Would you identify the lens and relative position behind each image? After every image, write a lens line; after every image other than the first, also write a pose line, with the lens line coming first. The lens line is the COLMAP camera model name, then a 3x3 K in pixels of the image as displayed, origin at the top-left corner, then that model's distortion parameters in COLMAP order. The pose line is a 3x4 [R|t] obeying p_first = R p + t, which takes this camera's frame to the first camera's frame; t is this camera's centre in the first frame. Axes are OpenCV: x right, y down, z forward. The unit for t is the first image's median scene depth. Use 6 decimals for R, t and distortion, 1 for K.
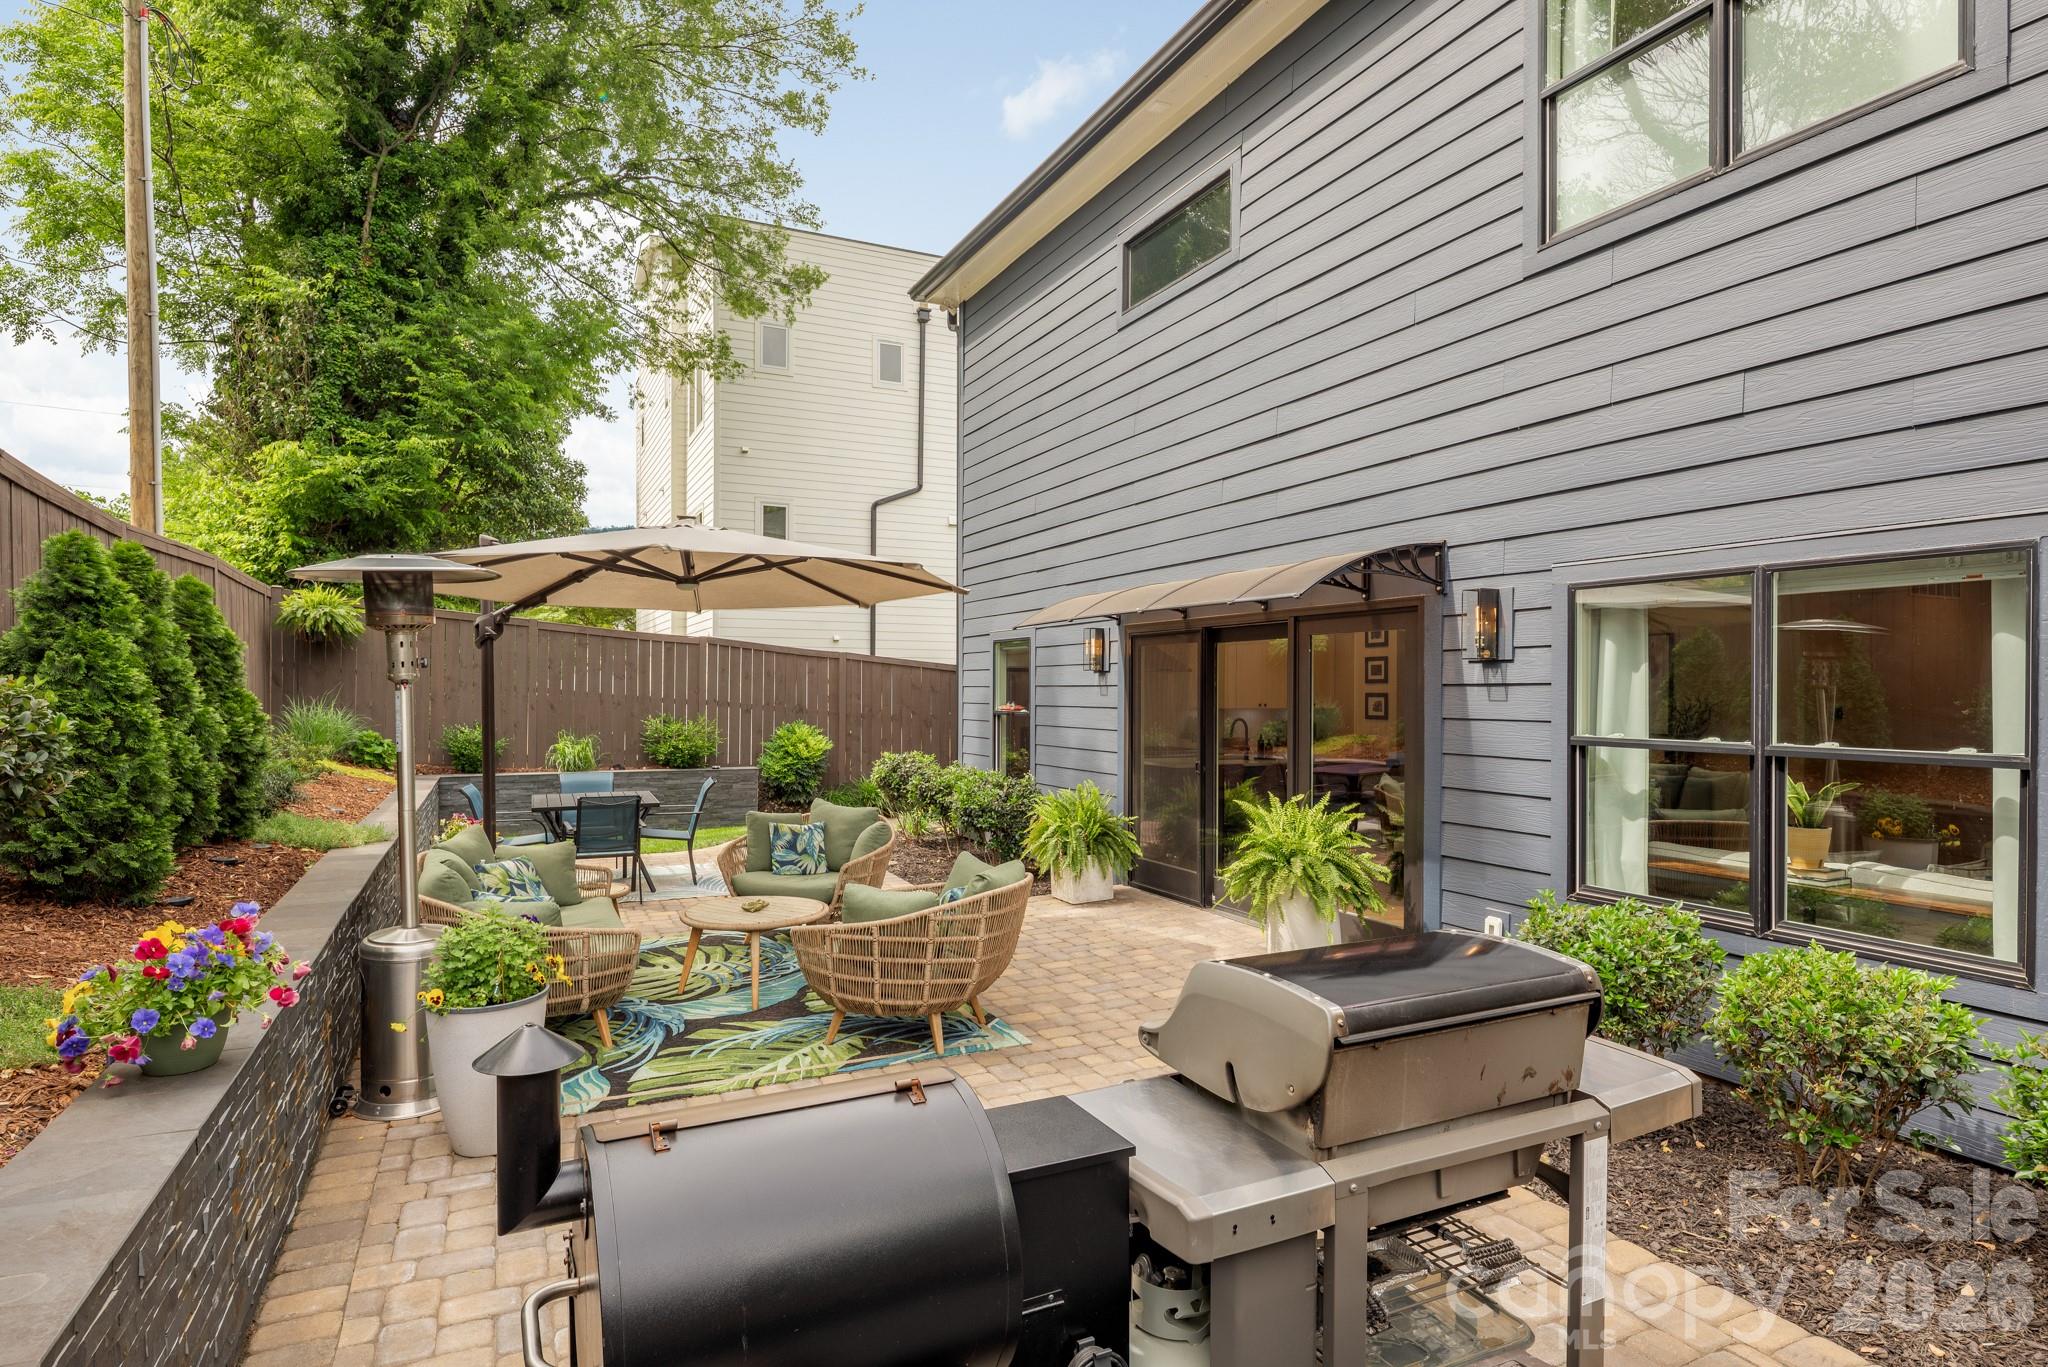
lens RADIAL K [[1109.2, 0, 1025.4], [0, 1109.2, 713.3], [0, 0, 1]] dist [-0.004796, -0.002120]
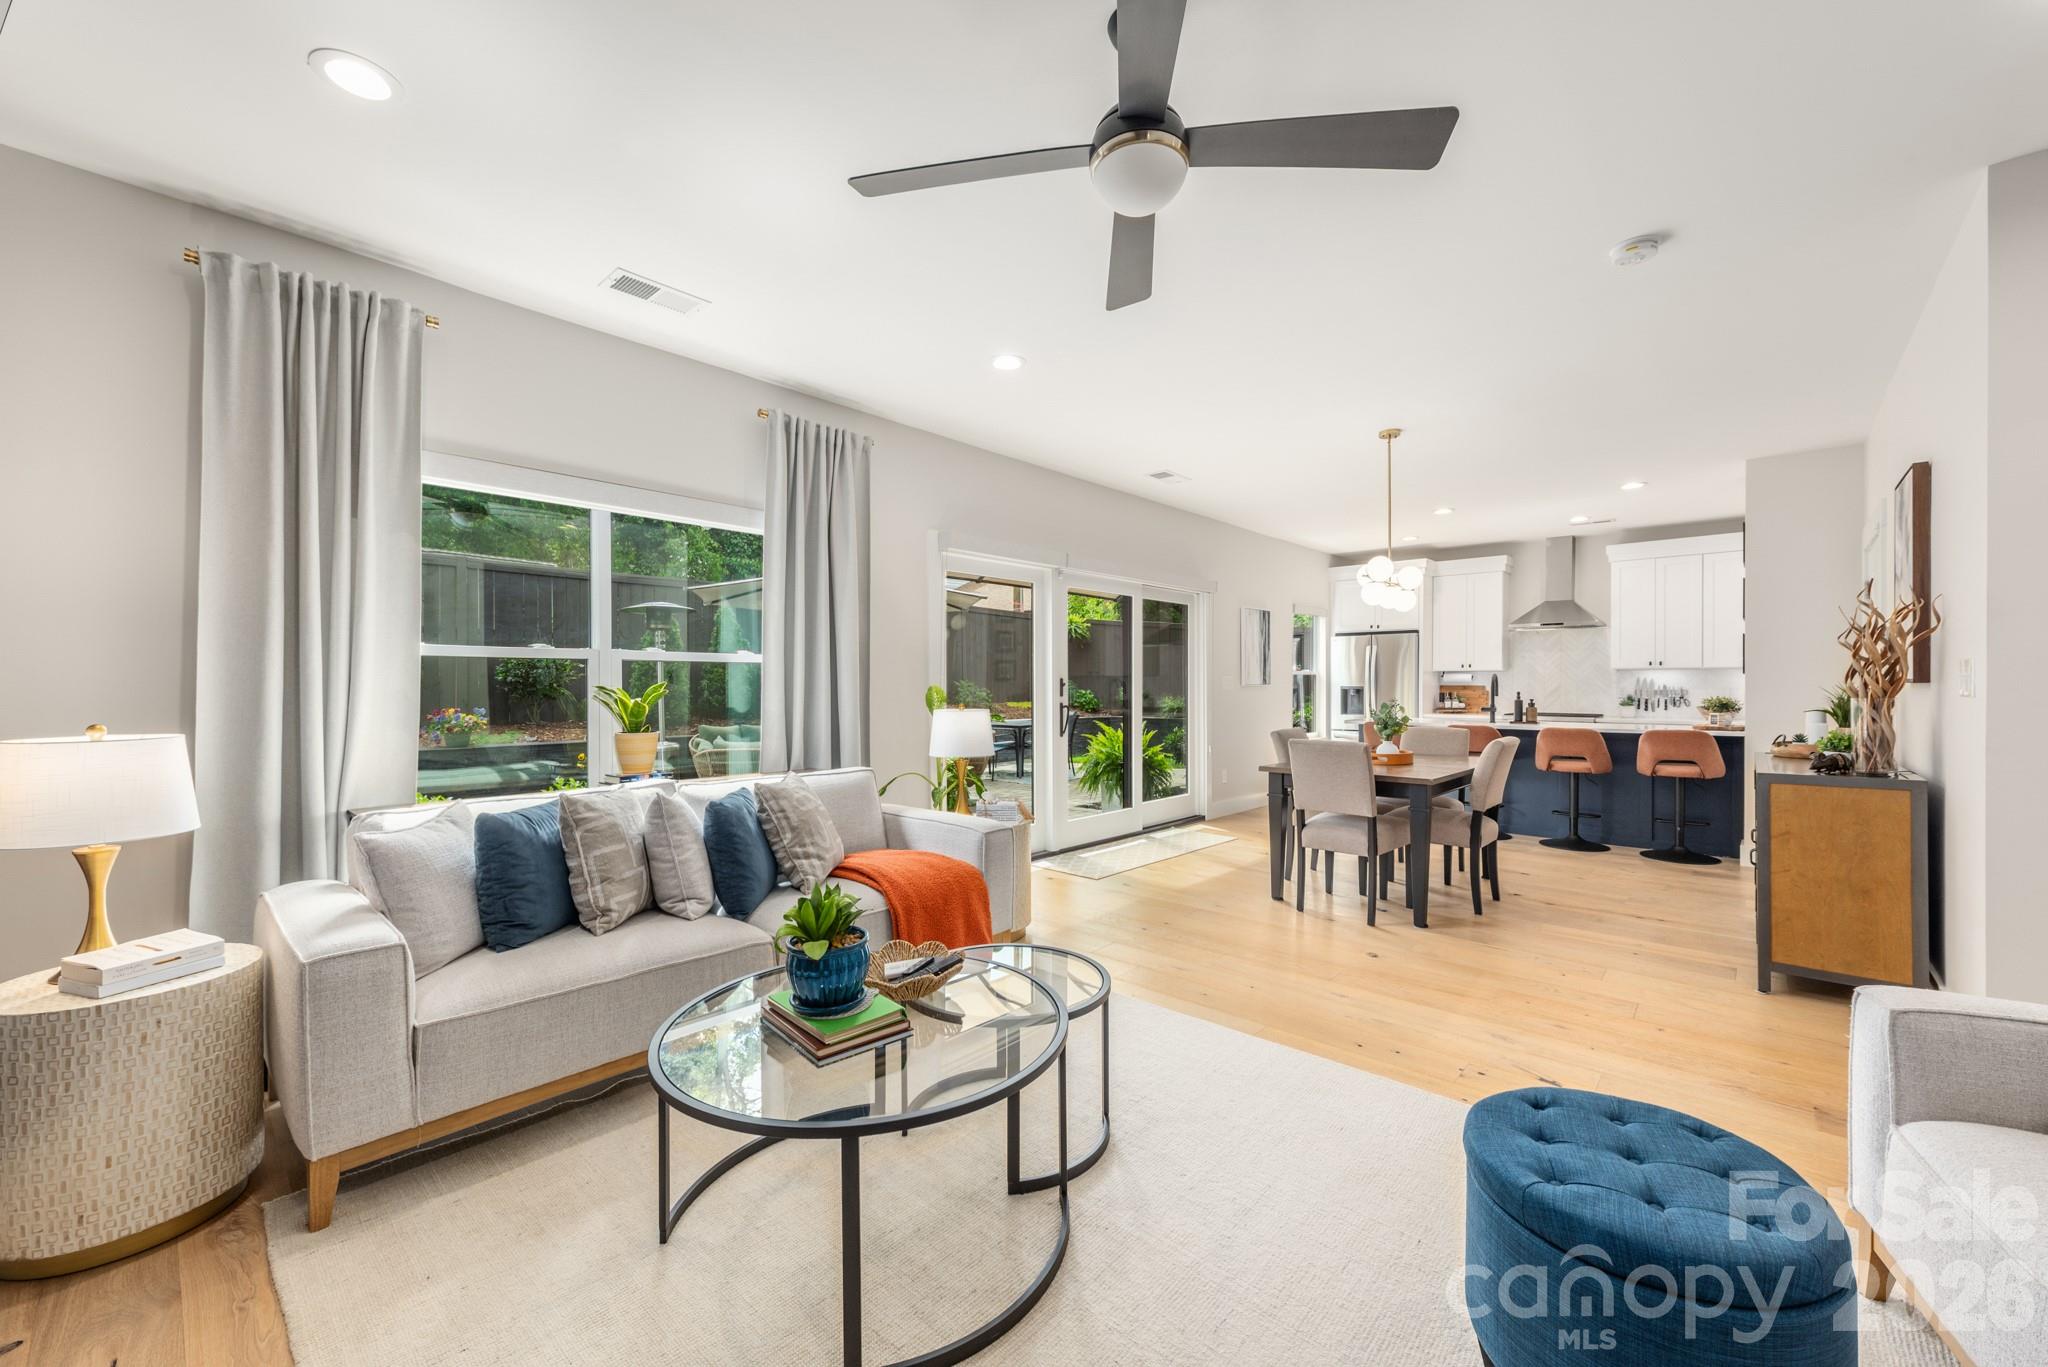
lens RADIAL K [[796.0, 0, 1036.8], [0, 796.0, 687.9], [0, 0, 1]] dist [0.010522, -0.000128]
pose [[0.387629, 0.003415, -0.921809, 1.141663], [-0.019974, 0.999789, -0.004696, 0.040131], [0.921599, 0.020232, 0.387616, 0.780636]]
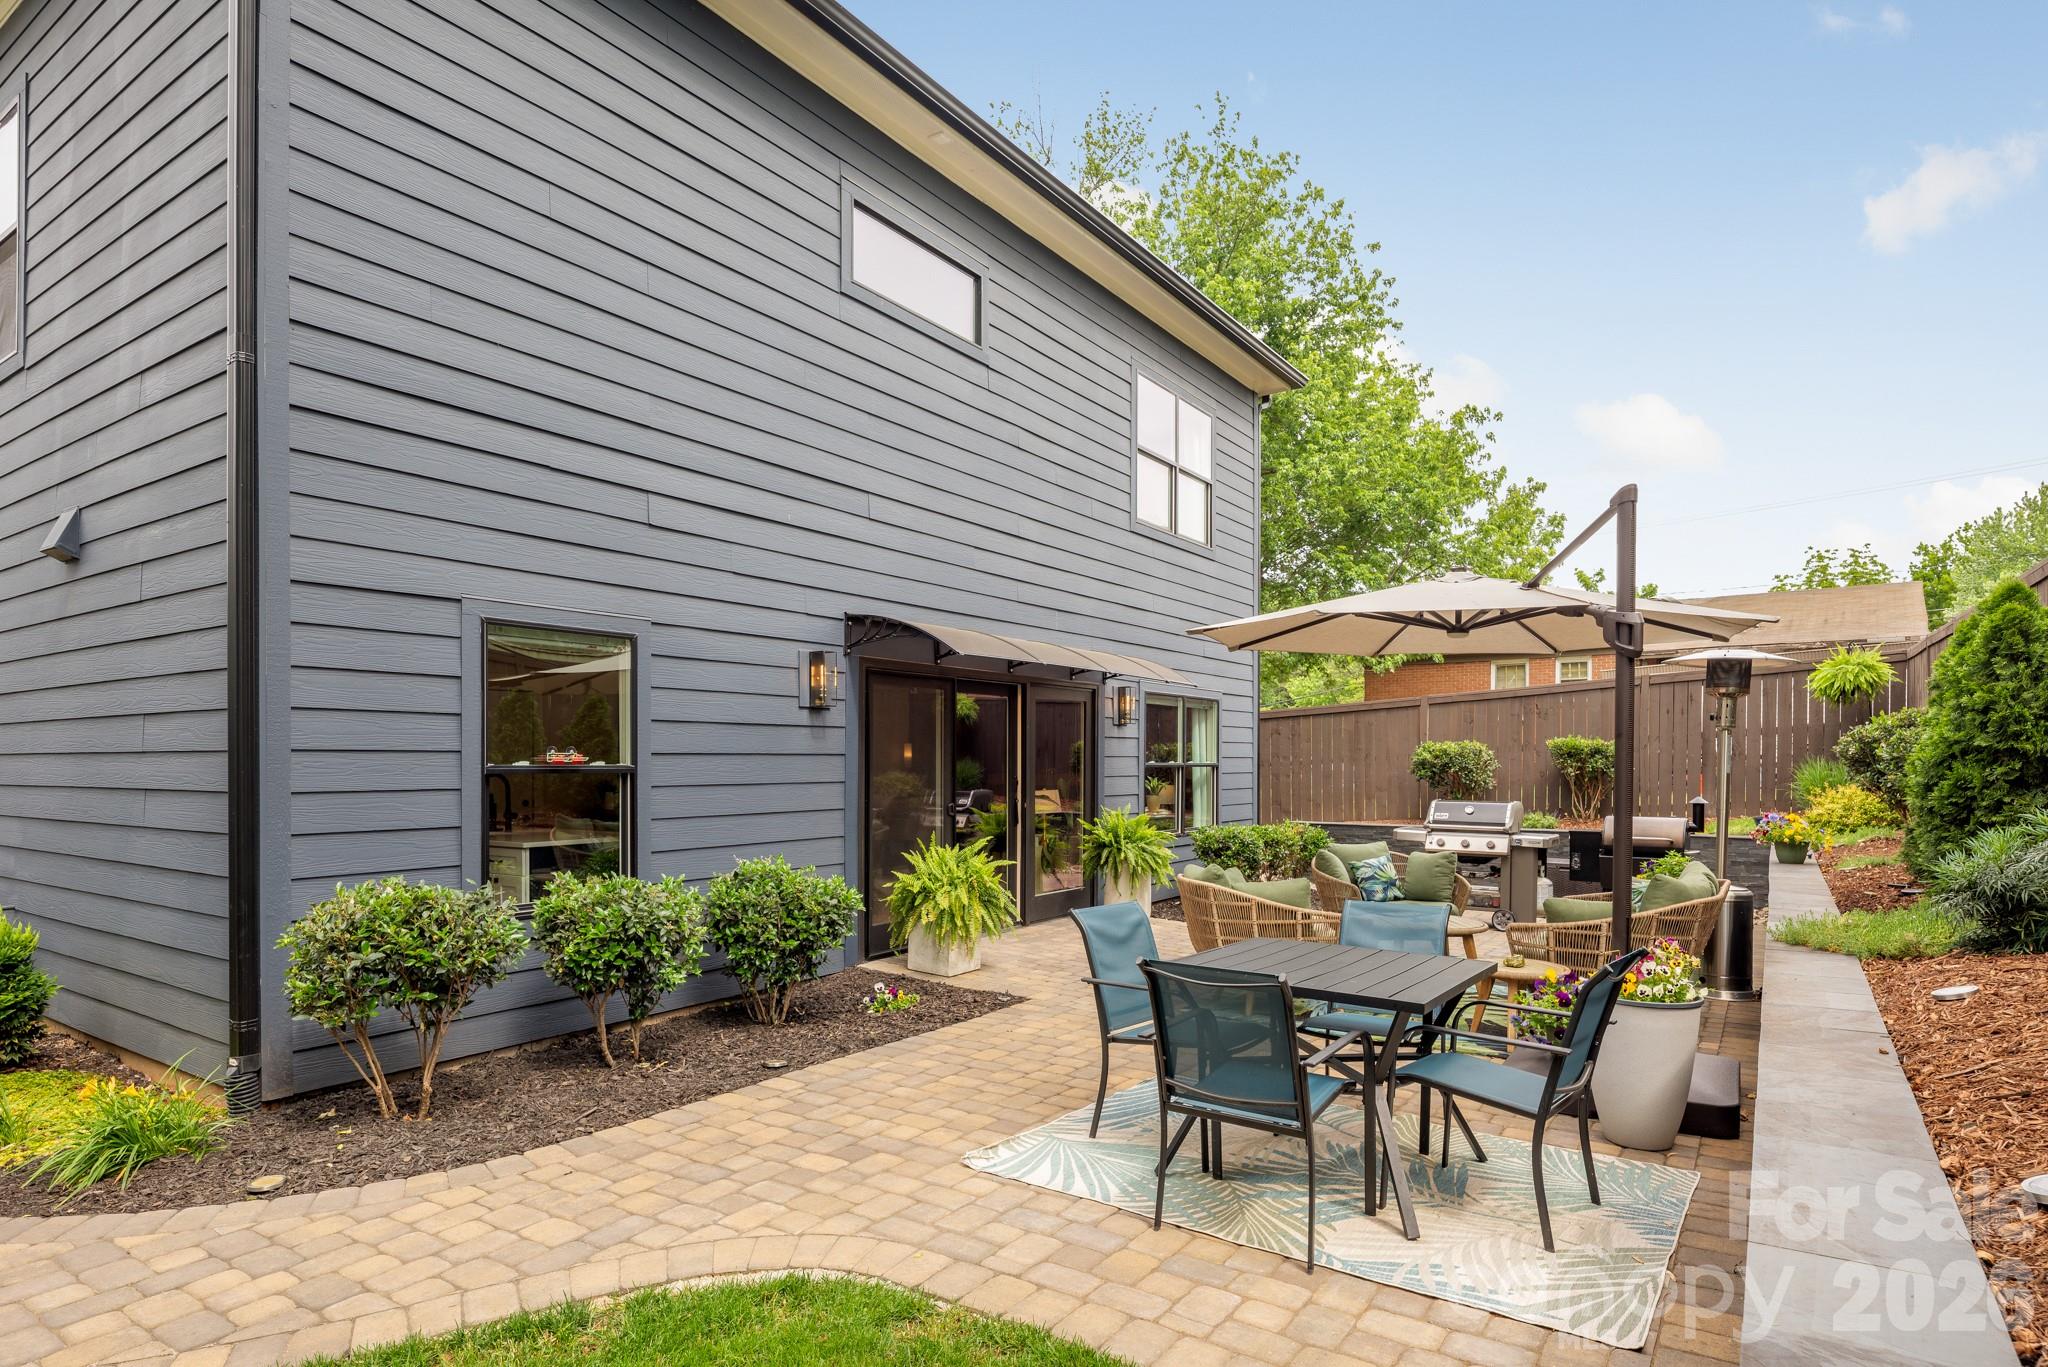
lens RADIAL K [[1109.2, 0, 1025.4], [0, 1109.2, 713.3], [0, 0, 1]] dist [-0.004796, -0.002120]
pose [[-0.506833, 0.035593, 0.861309, -1.008965], [0.017468, 0.999366, -0.031019, -0.013514], [-0.861867, -0.000676, -0.507134, 1.945098]]
